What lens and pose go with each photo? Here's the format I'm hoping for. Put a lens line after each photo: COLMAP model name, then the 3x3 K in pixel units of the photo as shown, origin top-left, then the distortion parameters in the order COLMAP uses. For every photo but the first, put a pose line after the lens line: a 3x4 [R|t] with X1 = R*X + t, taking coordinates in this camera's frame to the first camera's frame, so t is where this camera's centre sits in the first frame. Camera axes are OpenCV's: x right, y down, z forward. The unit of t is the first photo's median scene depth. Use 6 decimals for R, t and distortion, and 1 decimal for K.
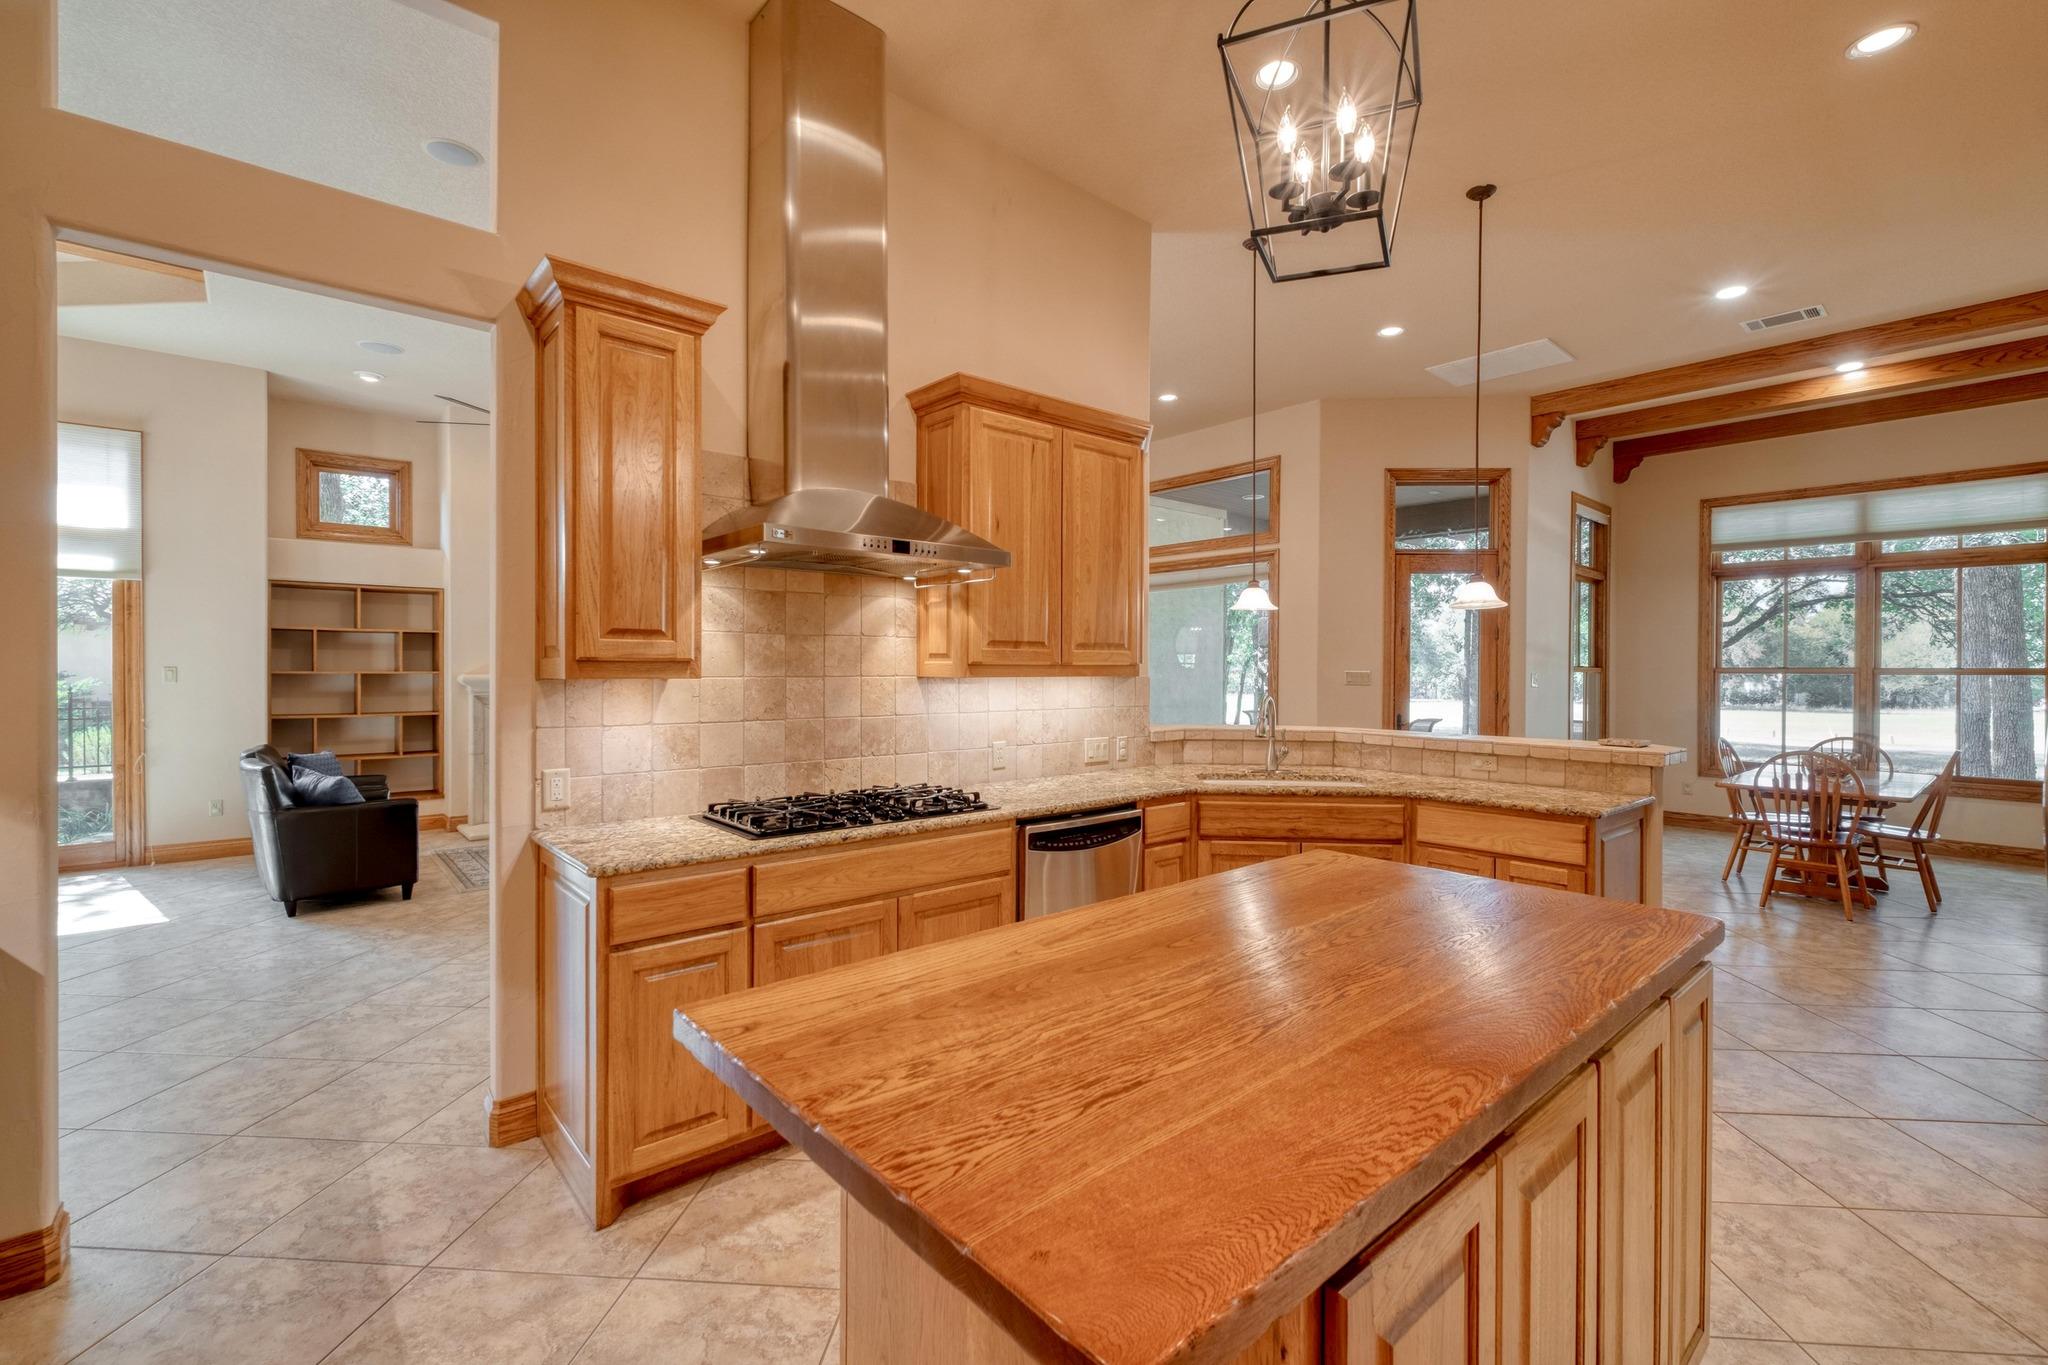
lens RADIAL K [[882.6, 0, 1029.2], [0, 882.6, 670.9], [0, 0, 1]] dist [0.001797, -0.000109]
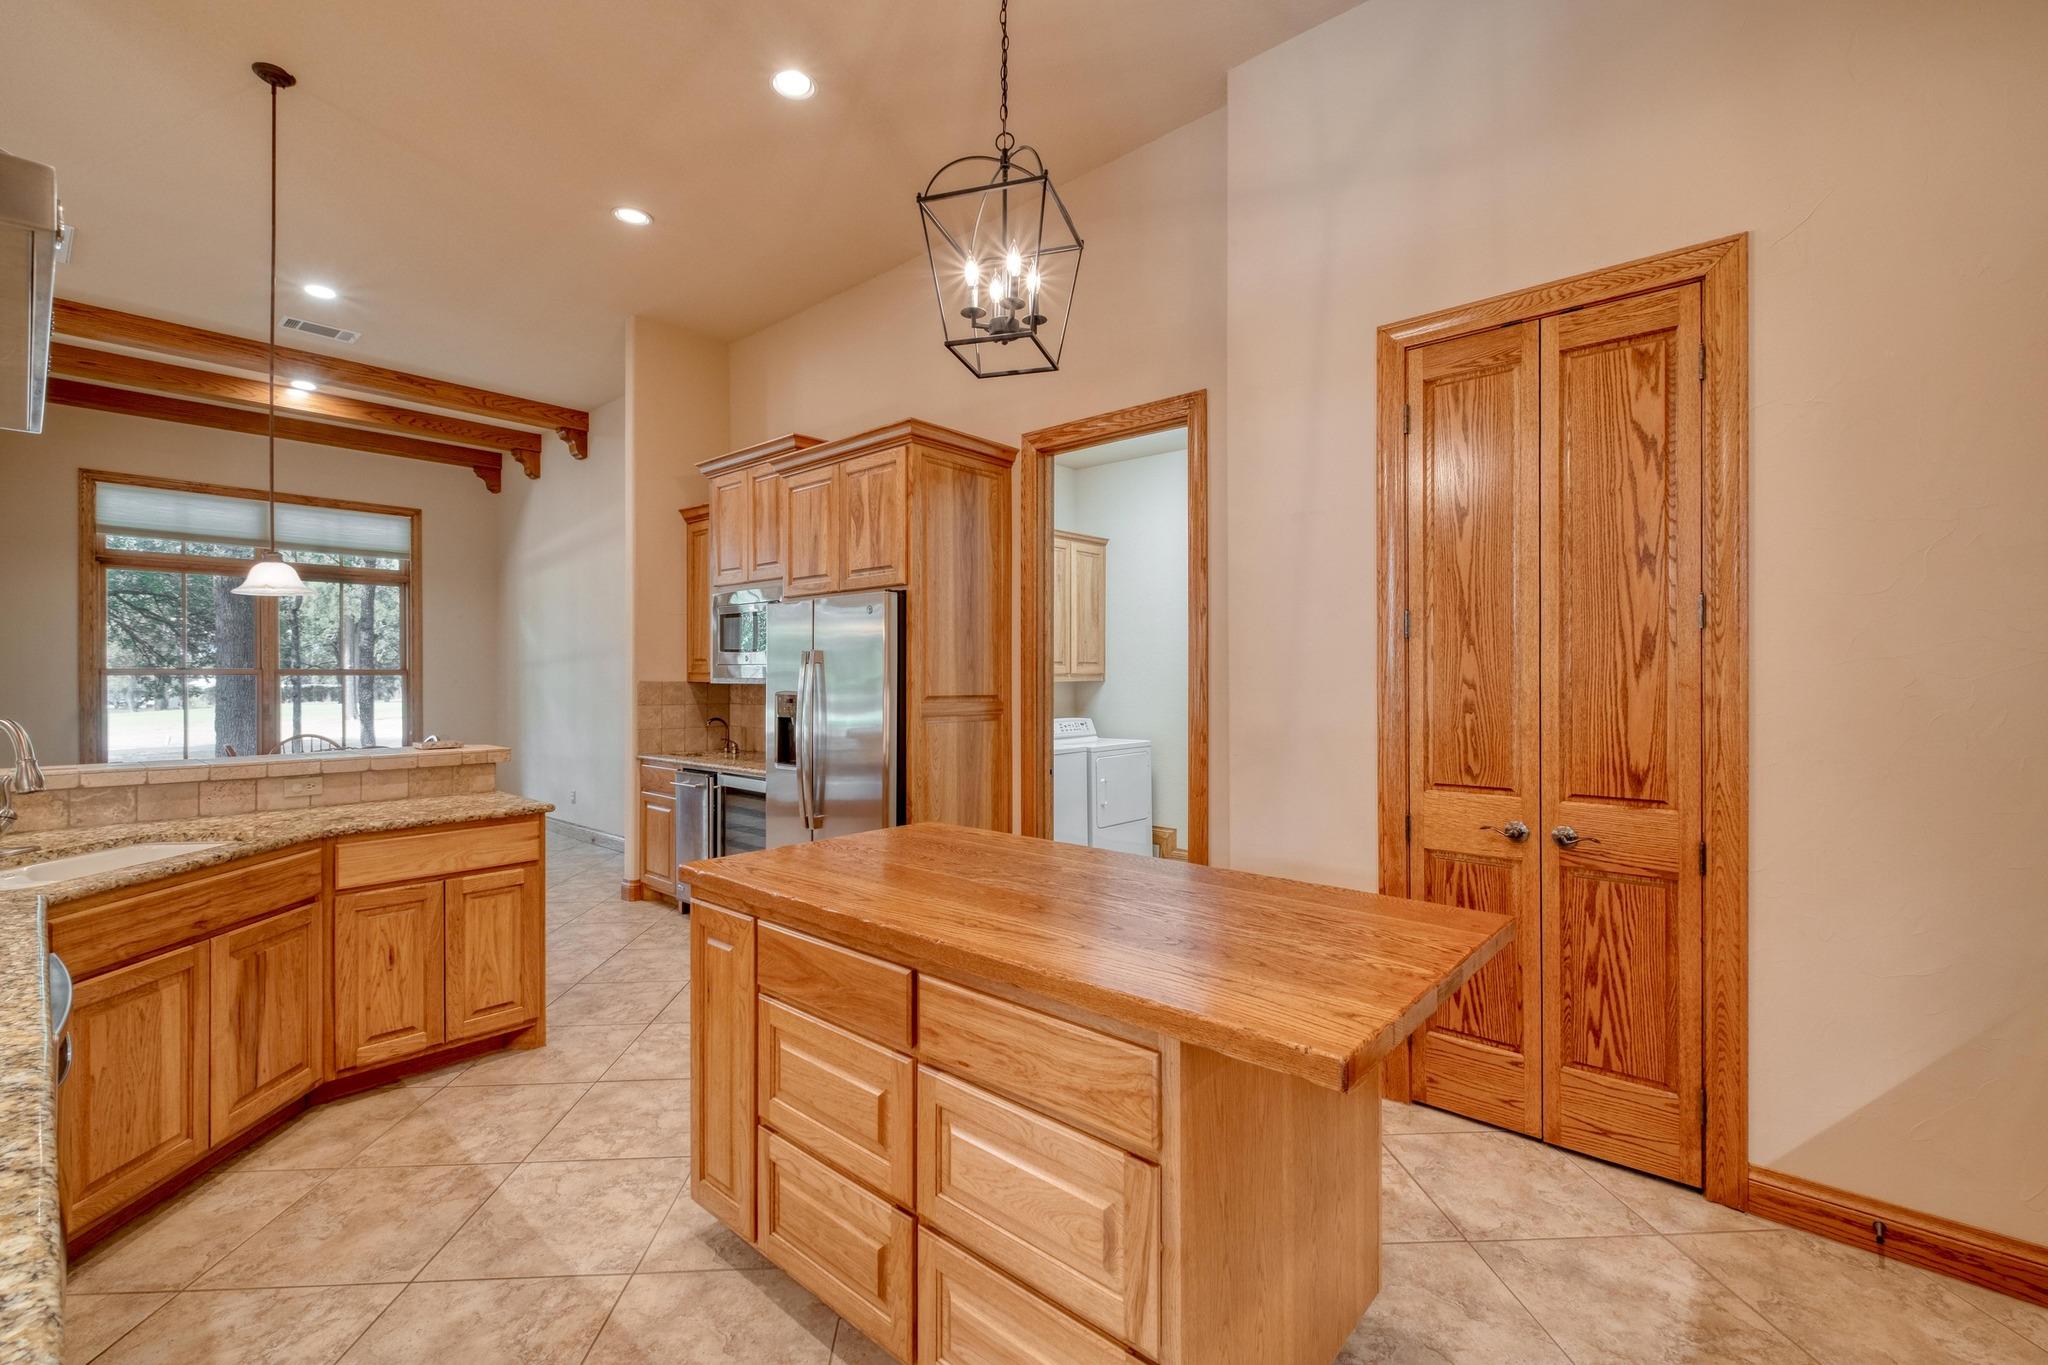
lens RADIAL K [[882.6, 0, 1029.2], [0, 882.6, 670.9], [0, 0, 1]] dist [0.001797, -0.000109]
pose [[-0.131065, -0.003324, 0.991368, -0.334323], [0.002669, 0.999990, 0.003706, -0.003649], [-0.991370, 0.003132, -0.131054, 0.385490]]
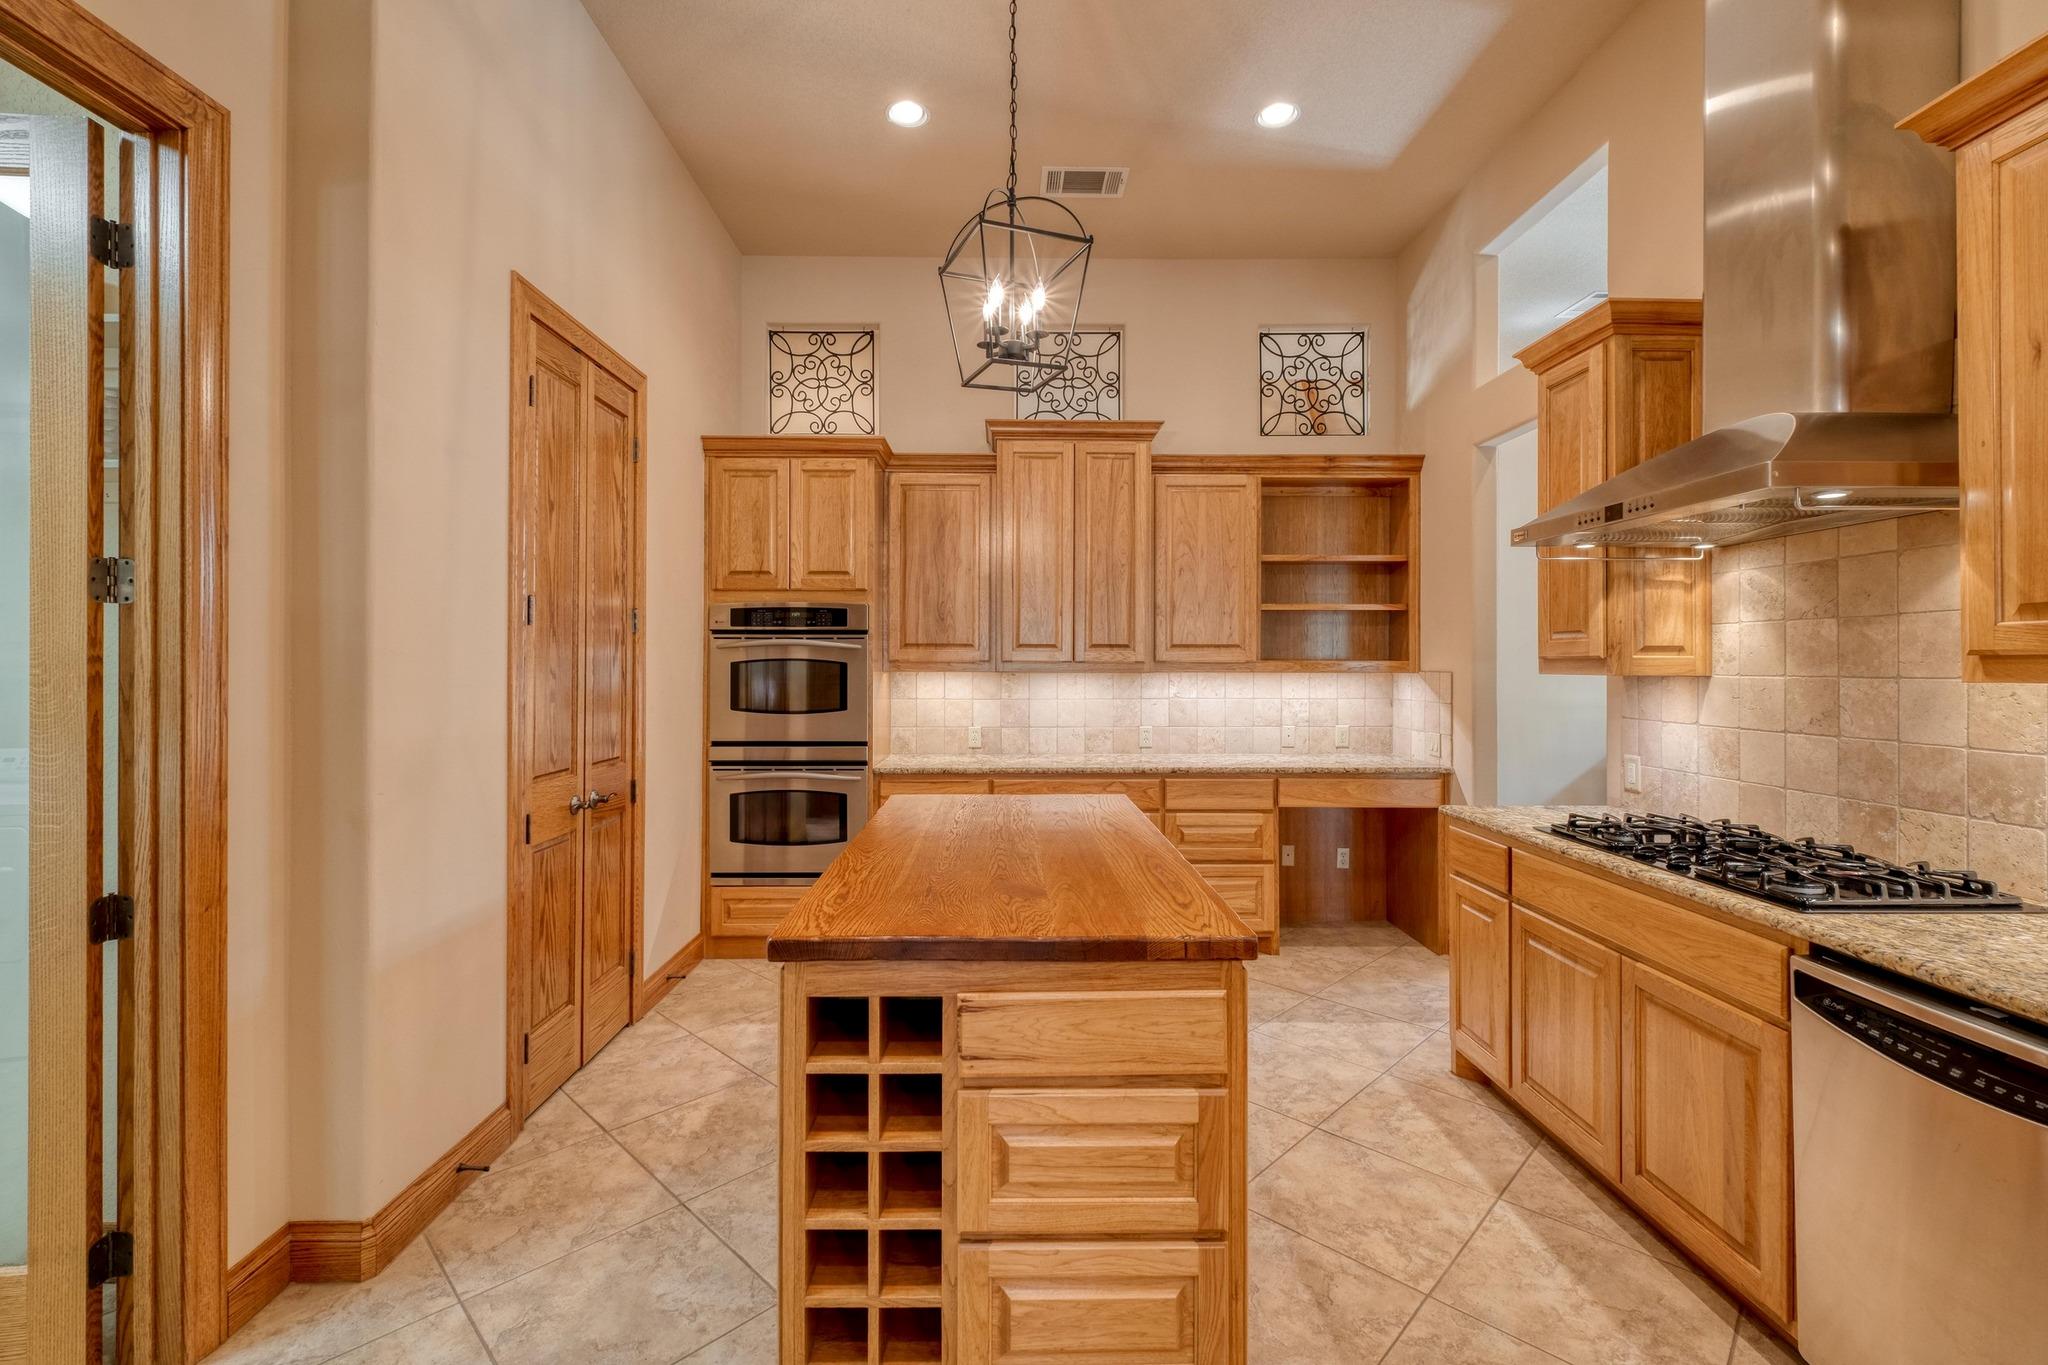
lens RADIAL K [[896.1, 0, 1021.9], [0, 896.1, 662.2], [0, 0, 1]] dist [0.001015, -0.000672]
pose [[-0.648803, -0.006997, -0.760924, 0.489635], [-0.005494, 0.999975, -0.004510, 0.001063], [0.760936, 0.001254, -0.648825, 0.671448]]
